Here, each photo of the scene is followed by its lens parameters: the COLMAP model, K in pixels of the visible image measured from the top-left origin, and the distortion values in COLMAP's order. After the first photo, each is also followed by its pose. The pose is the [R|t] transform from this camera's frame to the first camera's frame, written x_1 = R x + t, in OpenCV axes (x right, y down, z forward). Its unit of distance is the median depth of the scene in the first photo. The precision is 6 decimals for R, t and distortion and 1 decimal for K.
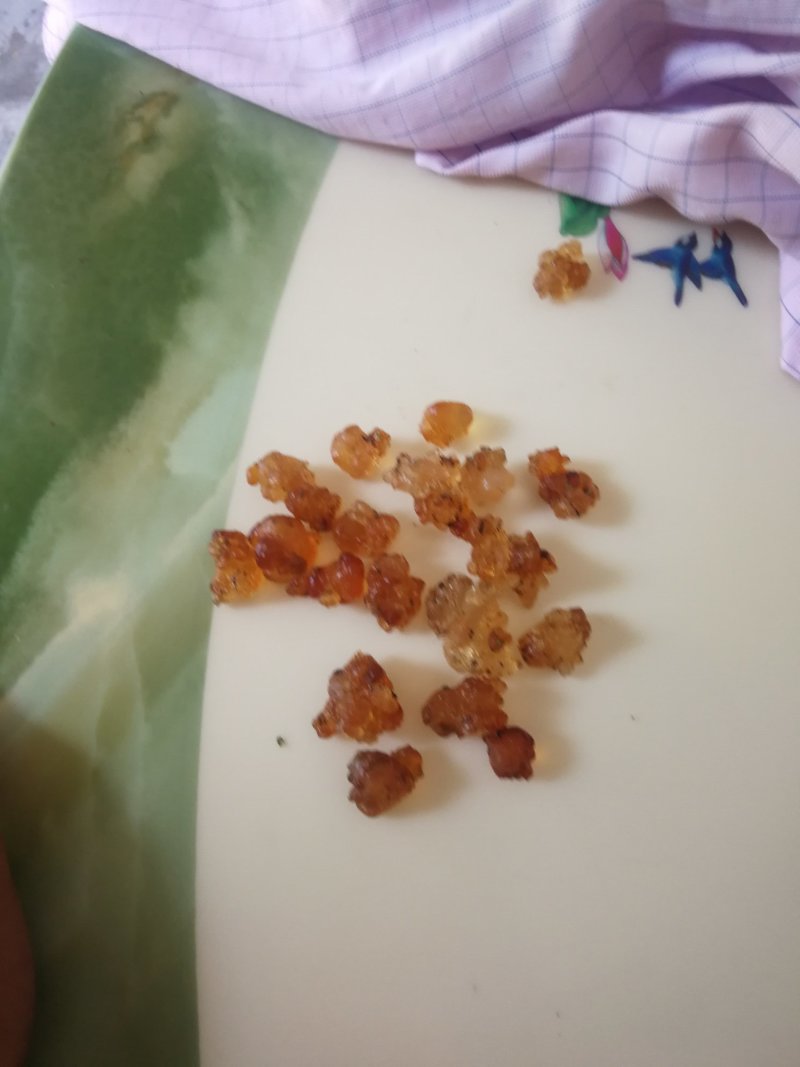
lens RADIAL K [[946.4, 0, 406.7], [0, 946.4, 537.1], [0, 0, 1]] dist [0.019201, -0.077557]
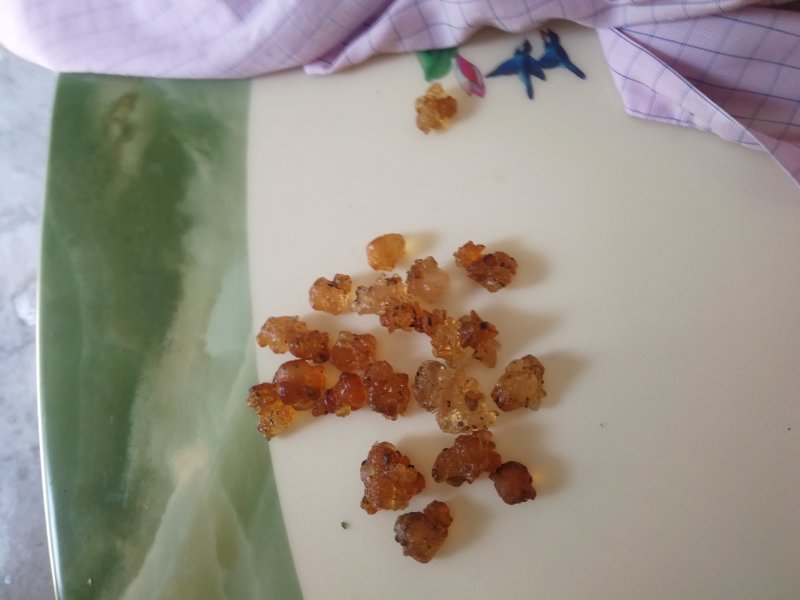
lens RADIAL K [[709.6, 0, 397.9], [0, 709.6, 301.6], [0, 0, 1]] dist [0.019201, -0.077557]
pose [[0.929831, -0.334641, -0.153067, 0.183810], [0.330924, 0.942336, -0.049916, -0.002373], [0.160944, -0.004240, 0.986954, 0.040992]]
